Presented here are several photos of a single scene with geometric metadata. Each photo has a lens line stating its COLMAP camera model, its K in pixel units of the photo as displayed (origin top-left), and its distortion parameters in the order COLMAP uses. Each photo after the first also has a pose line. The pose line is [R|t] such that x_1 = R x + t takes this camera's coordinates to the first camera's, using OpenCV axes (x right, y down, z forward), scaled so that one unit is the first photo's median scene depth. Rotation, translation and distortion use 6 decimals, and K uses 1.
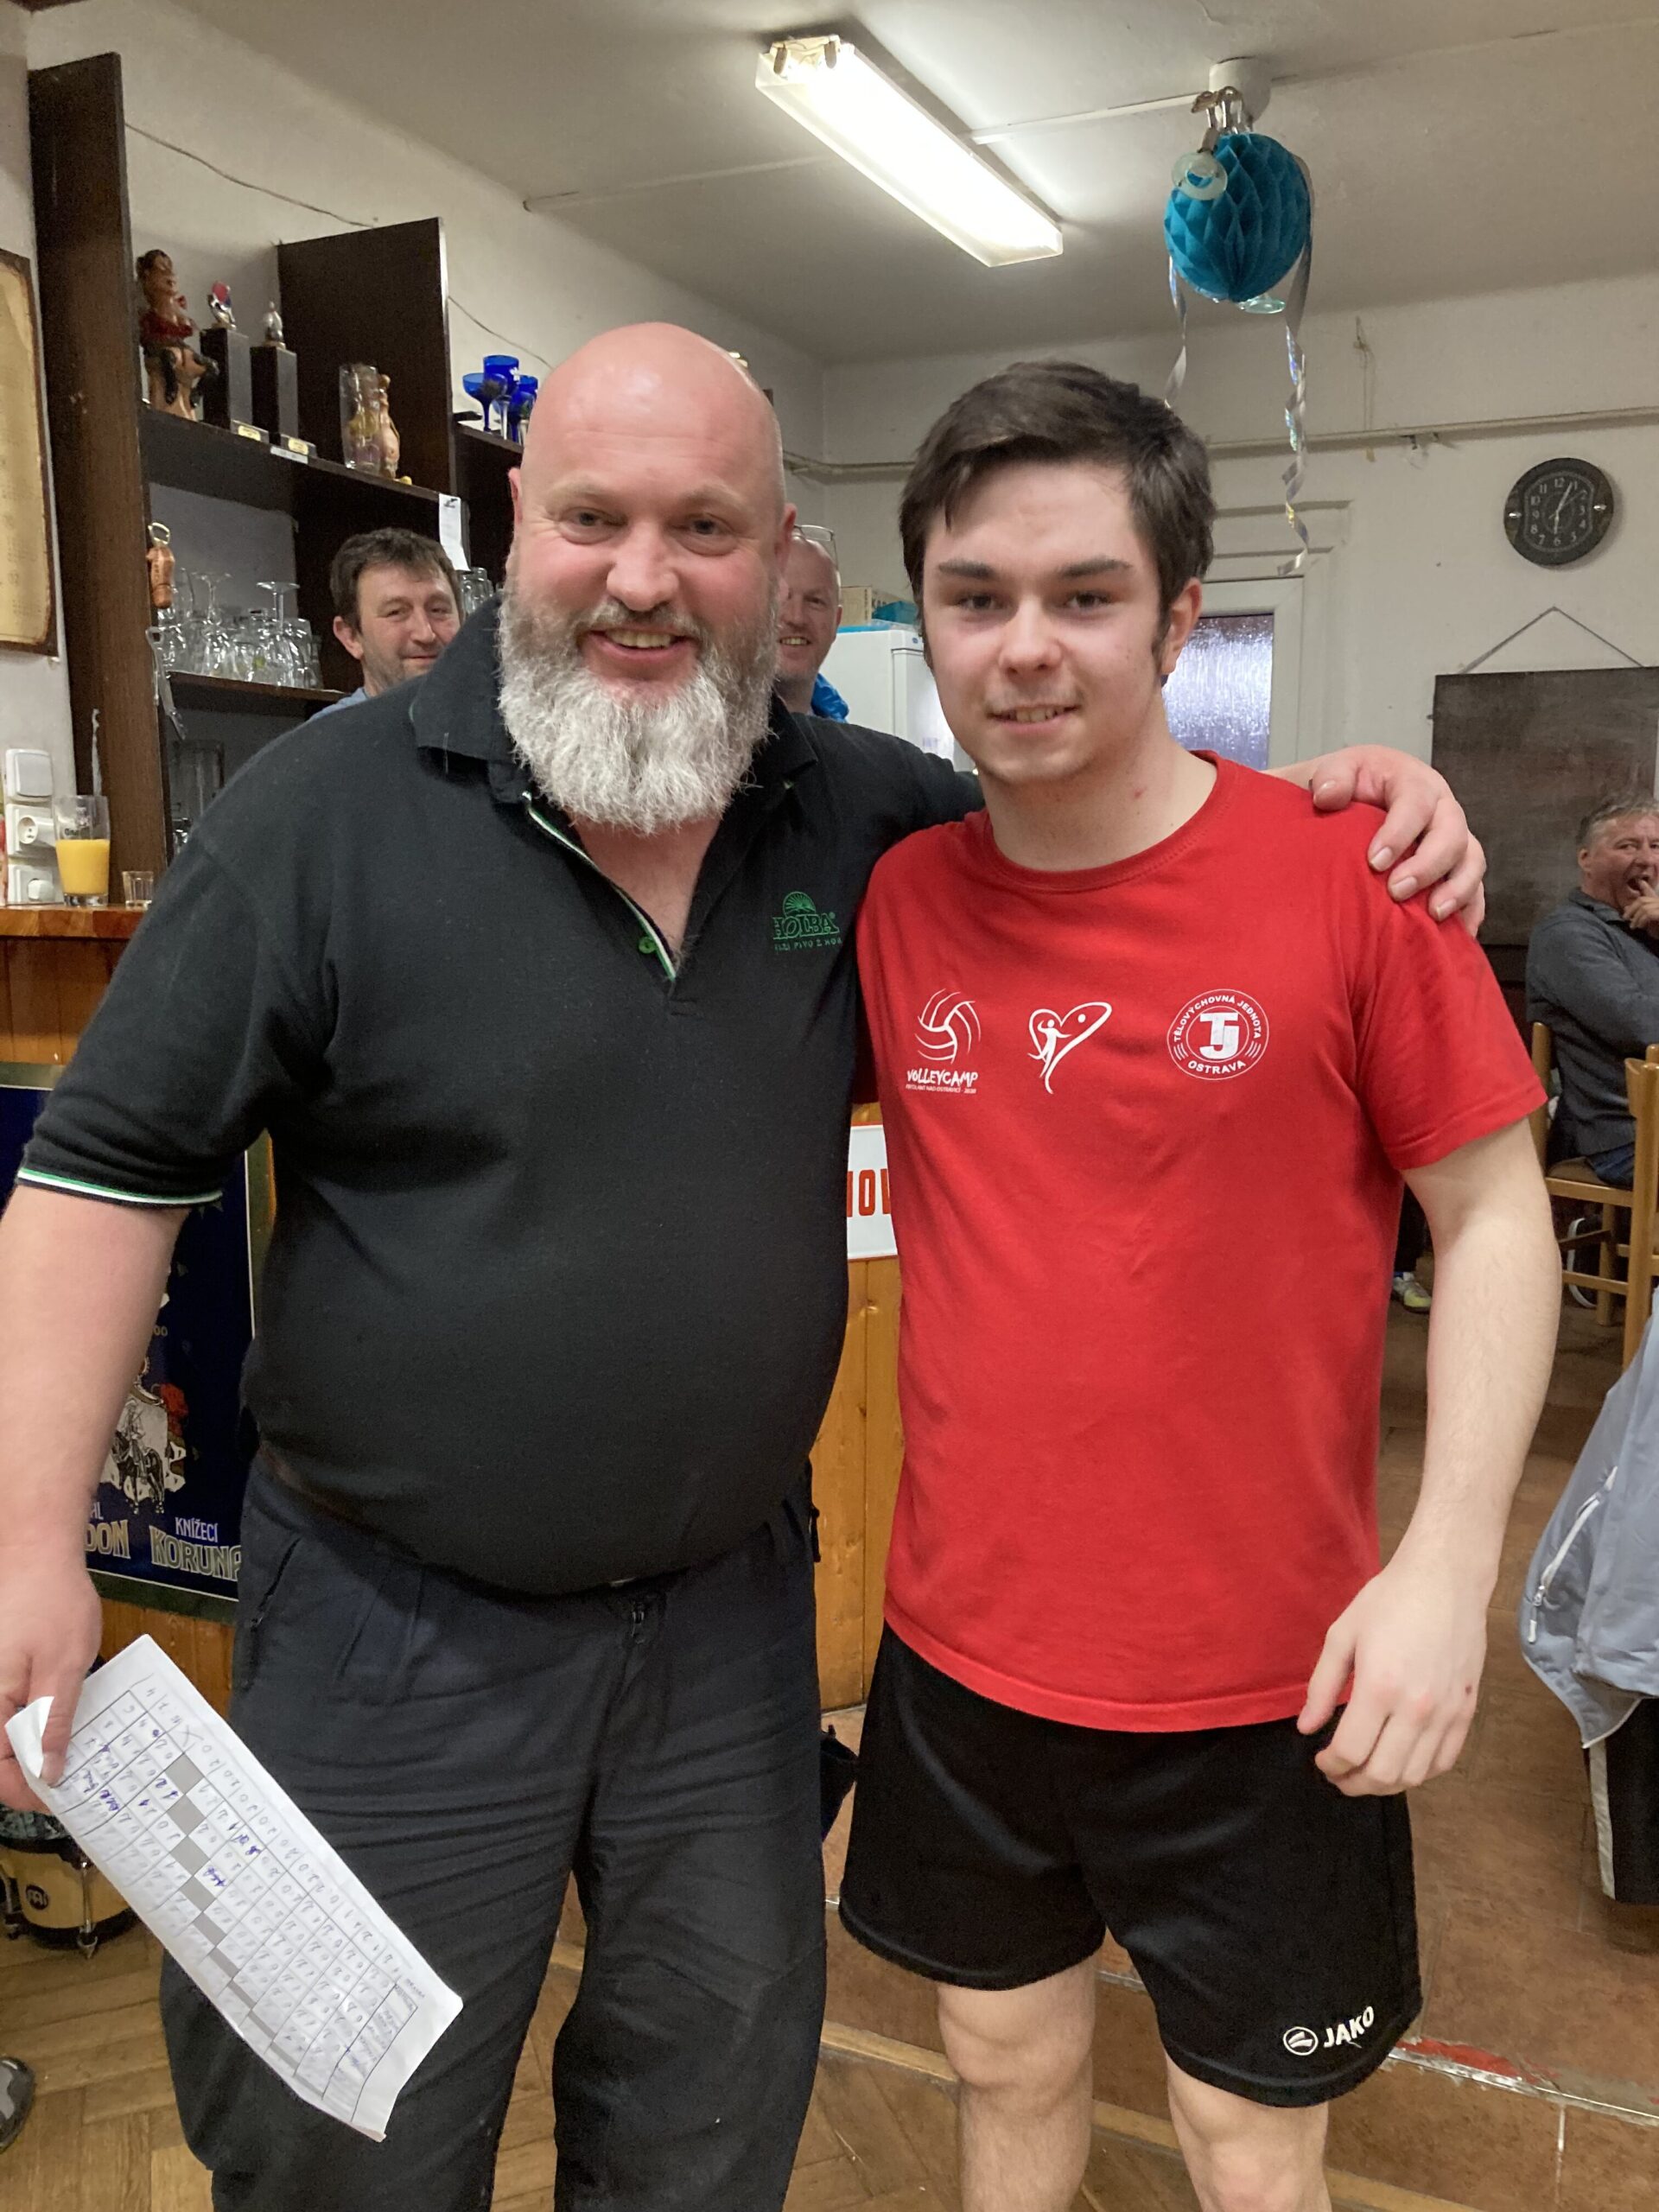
lens RADIAL K [[1812.0, 0, 859.9], [0, 1812.0, 1121.5], [0, 0, 1]] dist [0.012658, 0.015346]
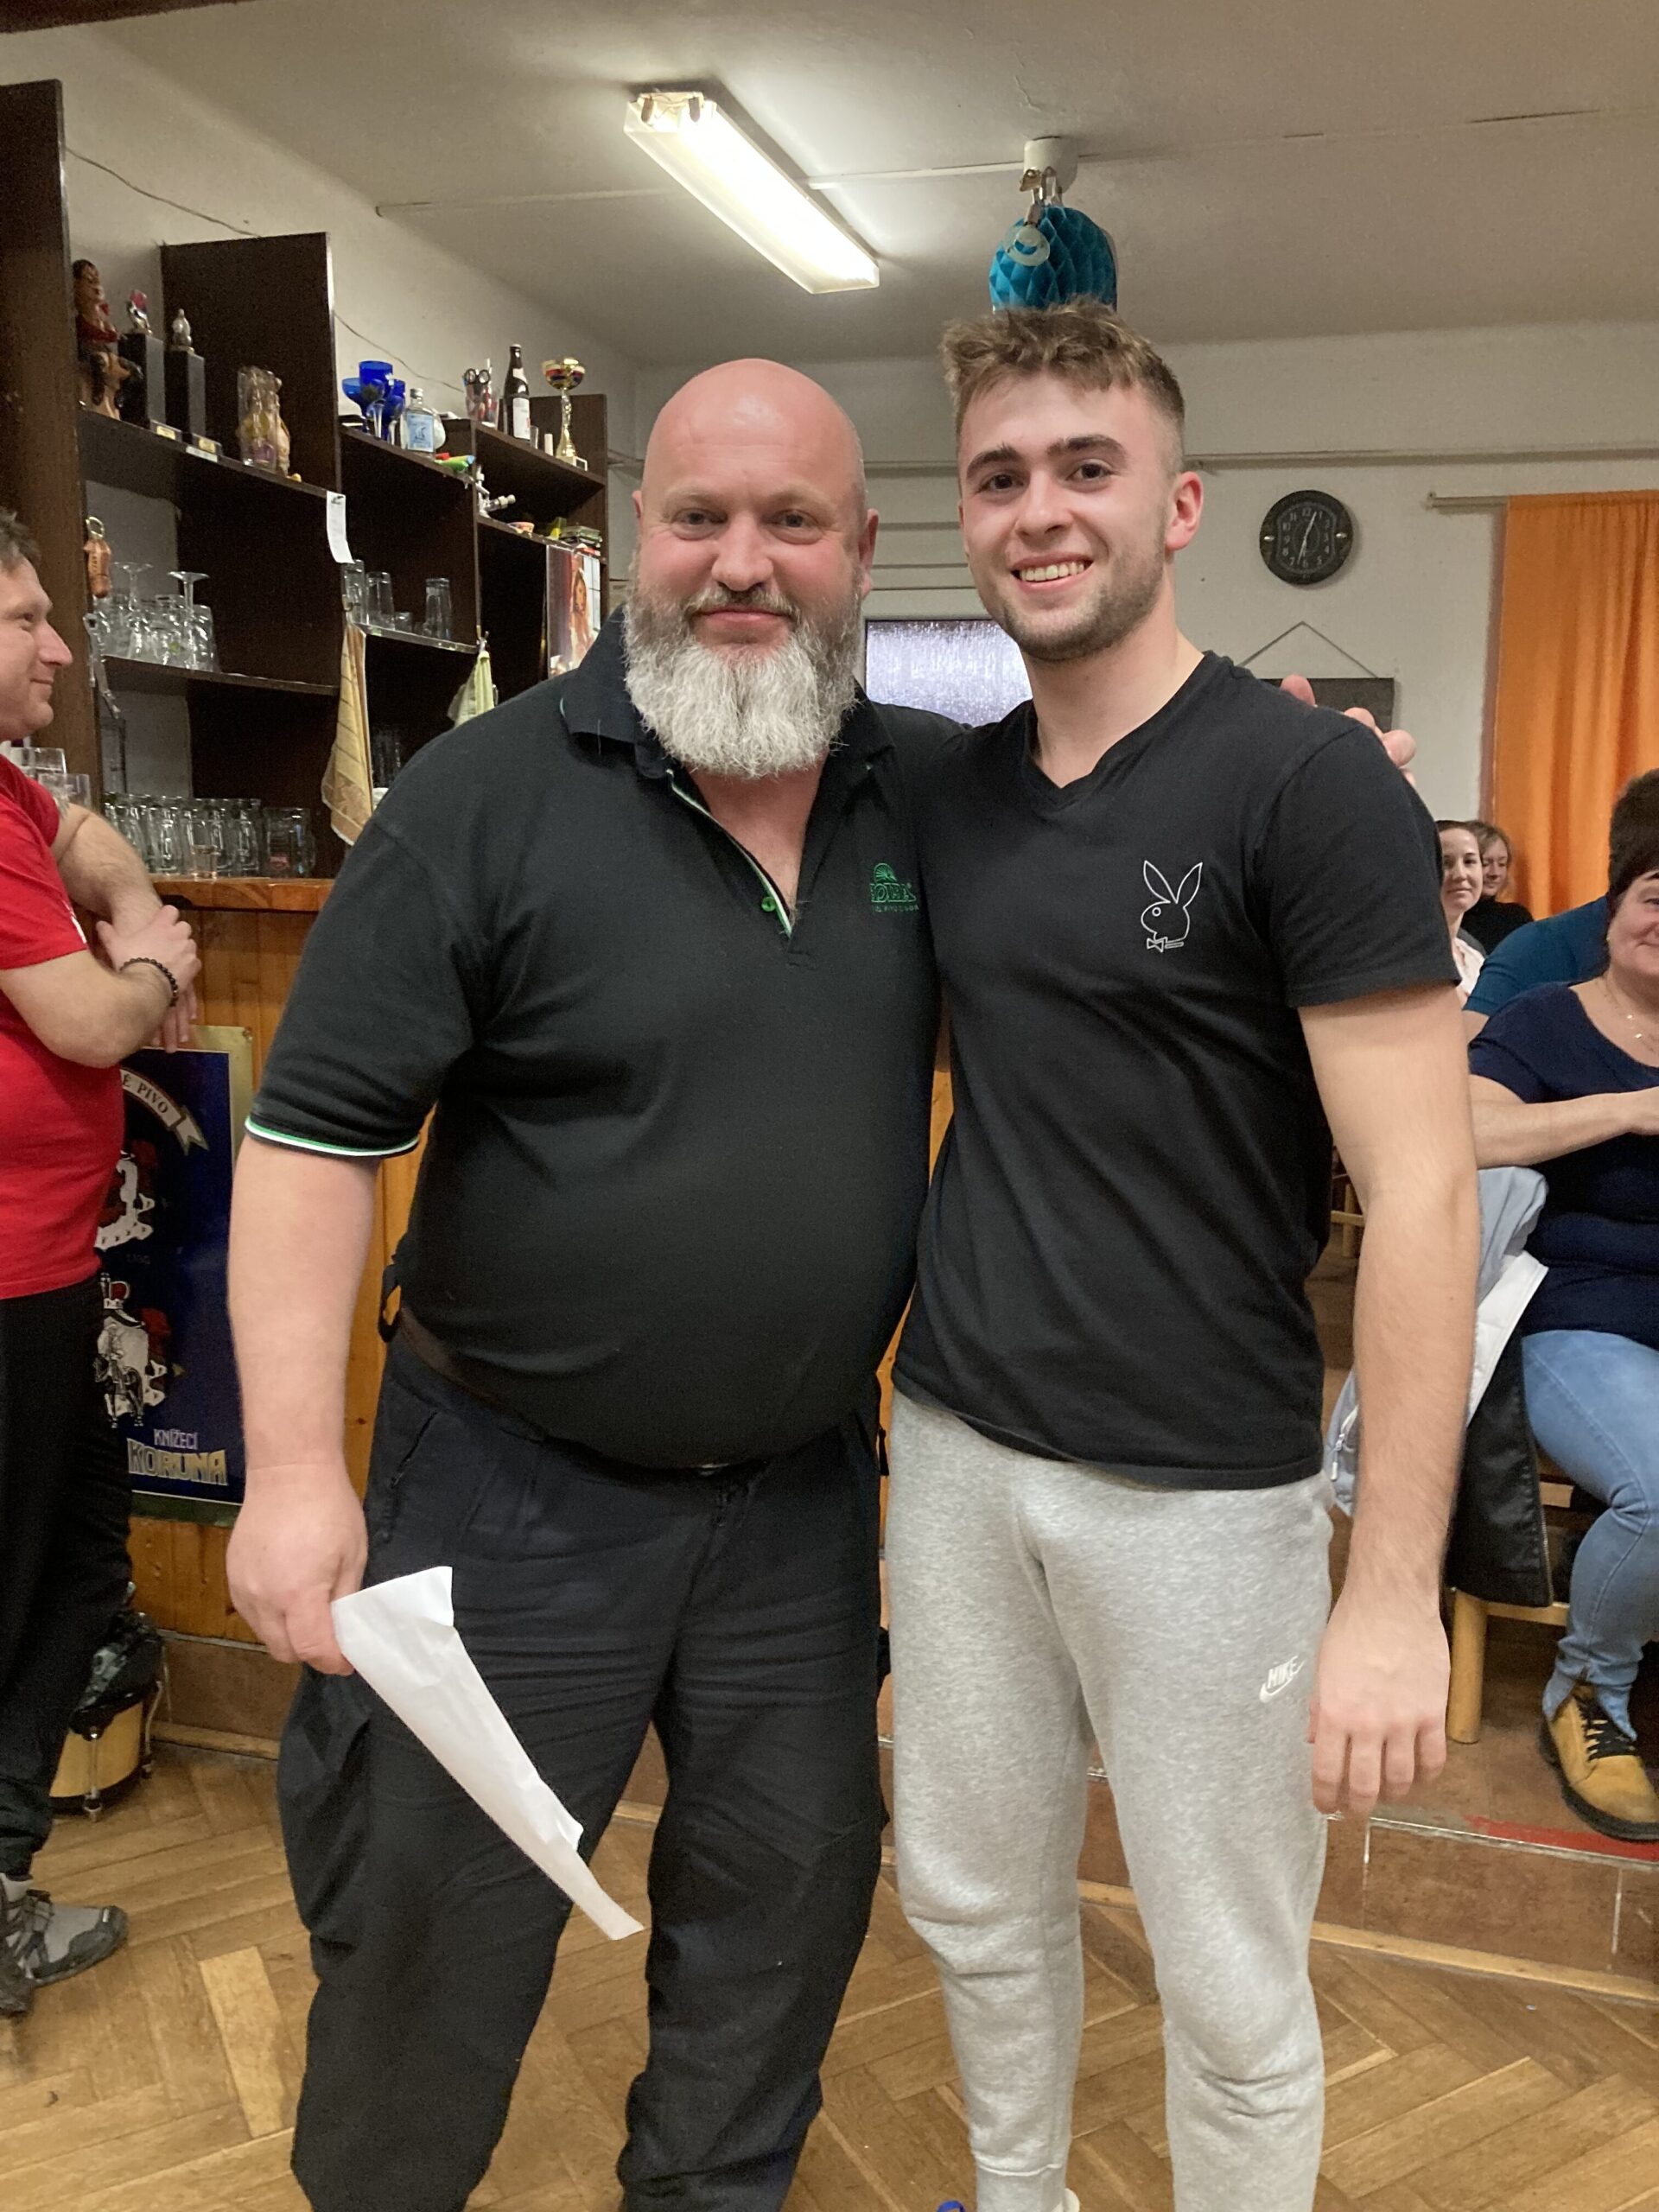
lens RADIAL K [[1812.0, 0, 859.0], [0, 1812.0, 1110.9], [0, 0, 1]] dist [0.012658, 0.015346]
pose [[0.989493, -0.006144, 0.144453, -0.081335], [0.004789, 0.999941, 0.009725, 0.011392], [-0.144504, -0.008931, 0.989464, -0.112834]]
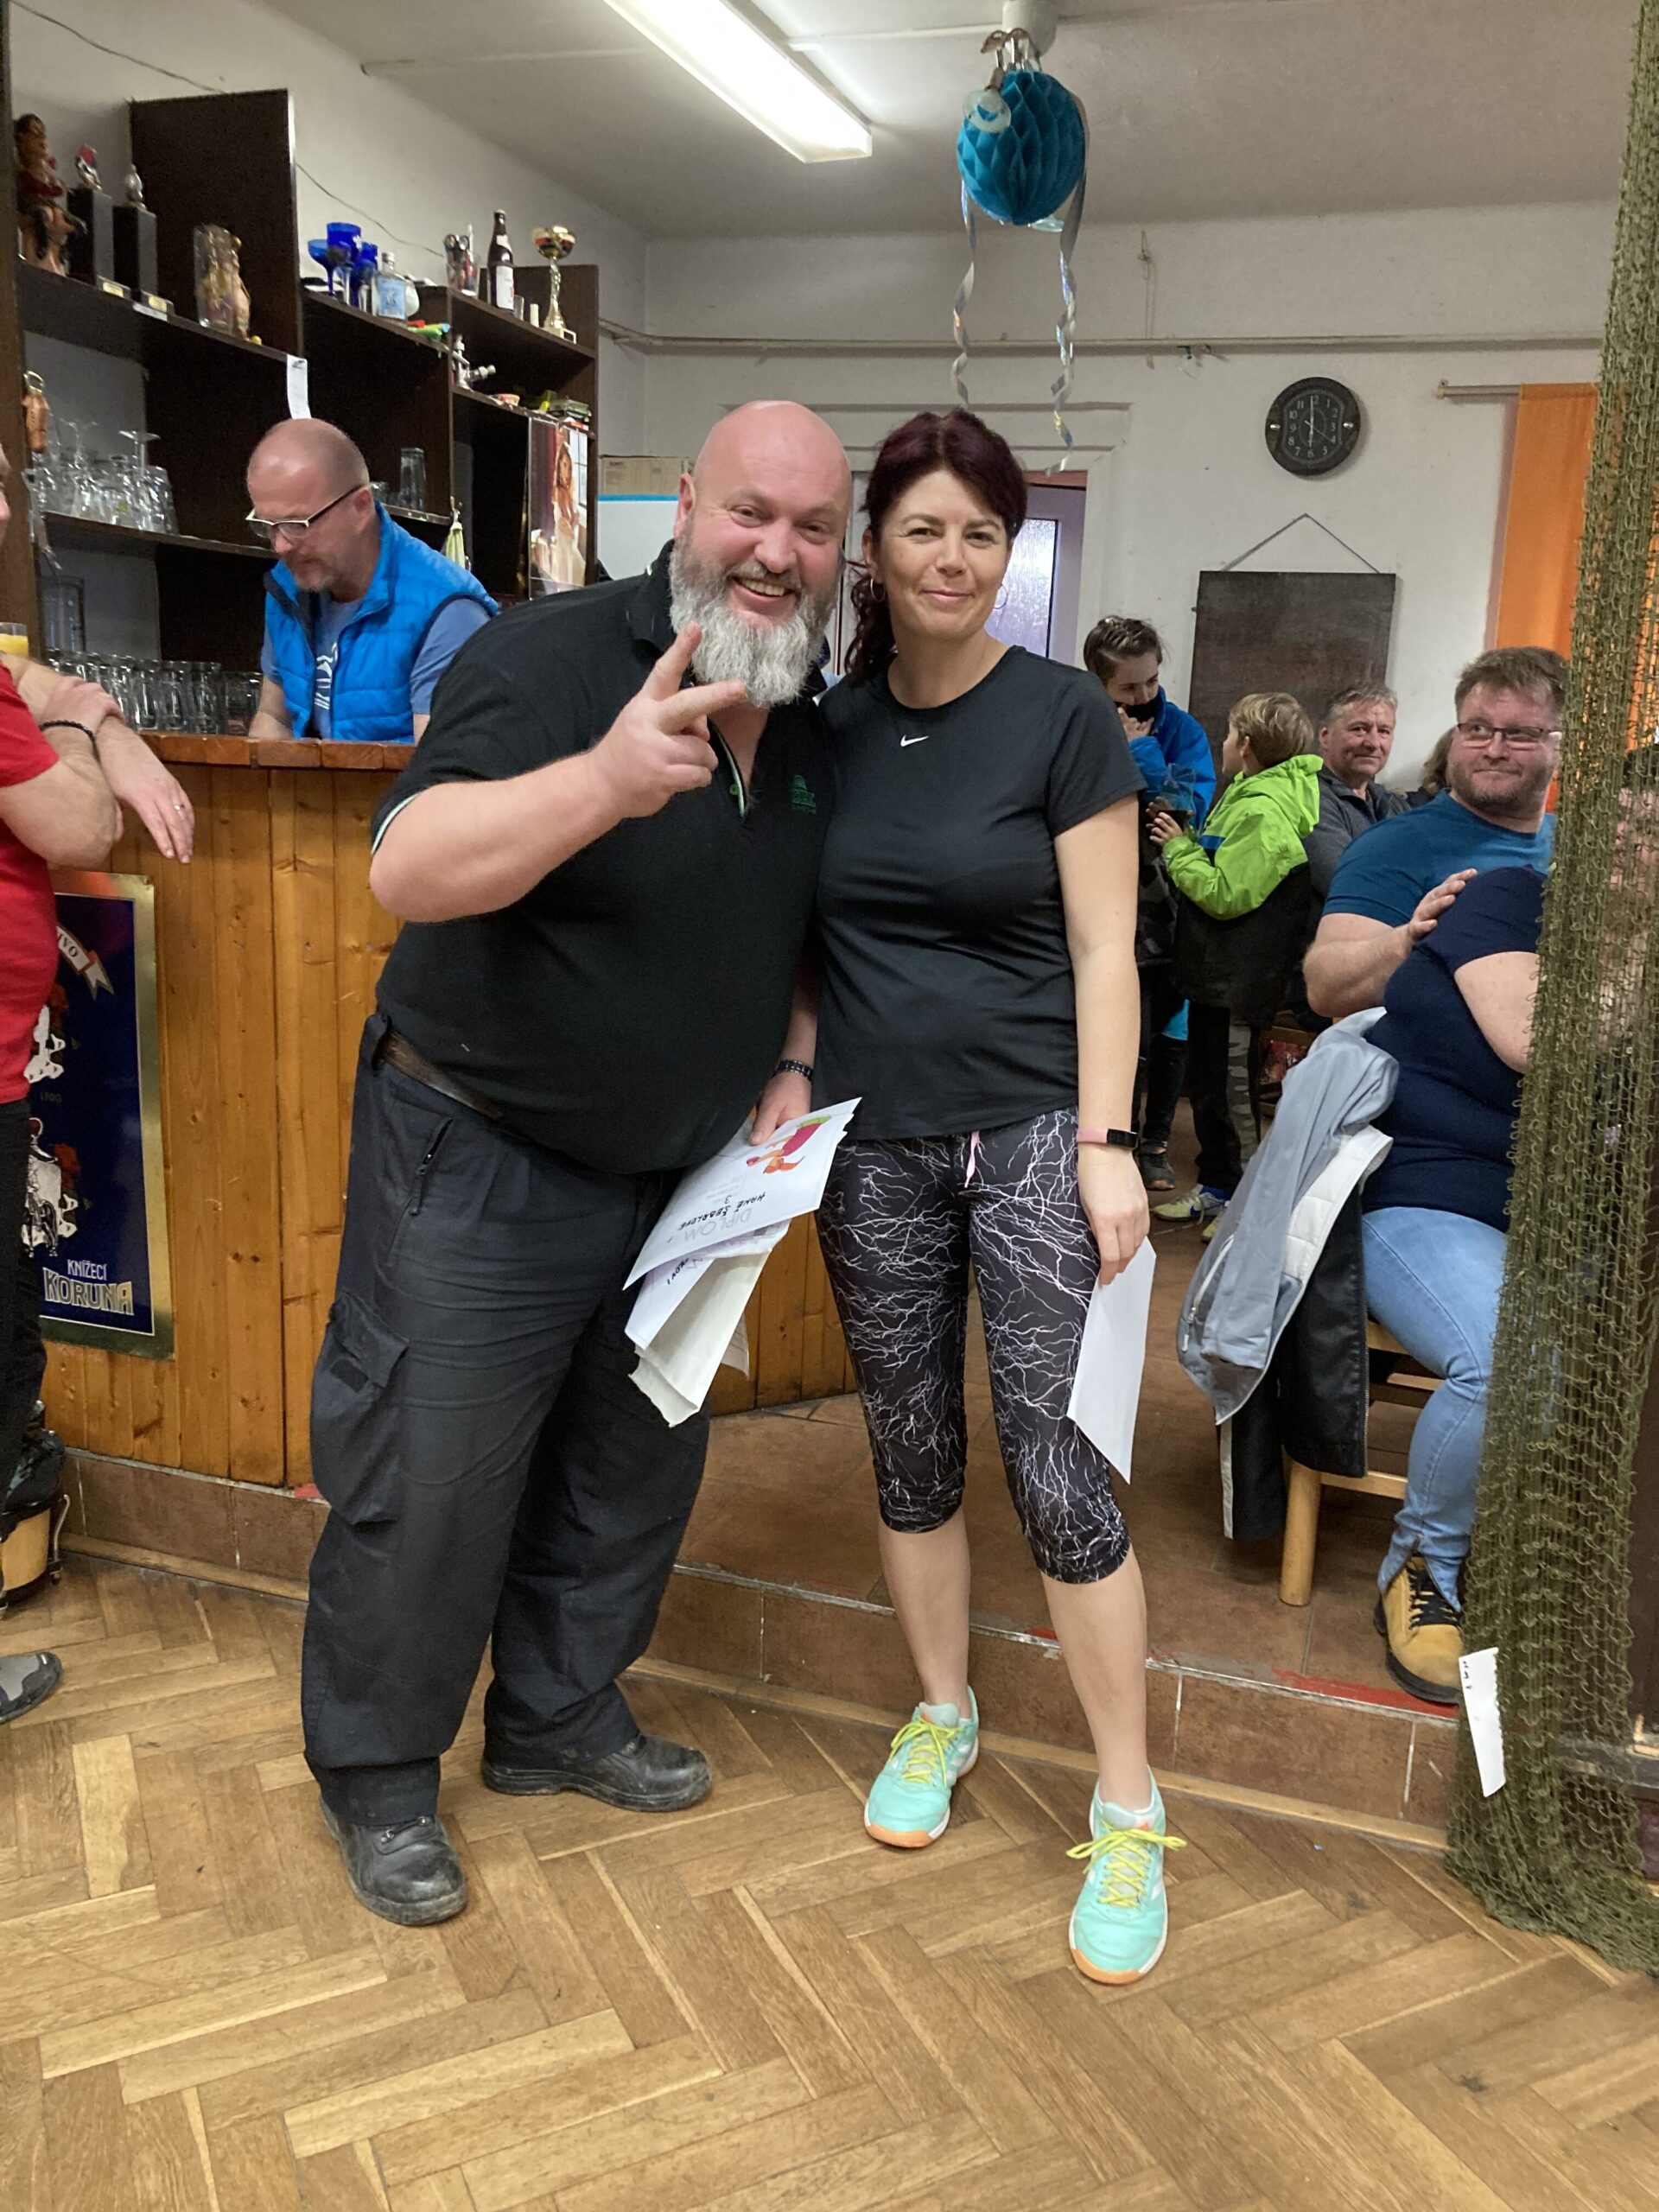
lens RADIAL K [[1812.0, 0, 850.7], [0, 1812.0, 1115.6], [0, 0, 1]] dist [0.012658, 0.015346]
pose [[0.994486, 0.020573, 0.102829, -0.000275], [-0.027430, 0.997461, 0.065722, 0.026431], [-0.101216, -0.068181, 0.992525, -0.143708]]
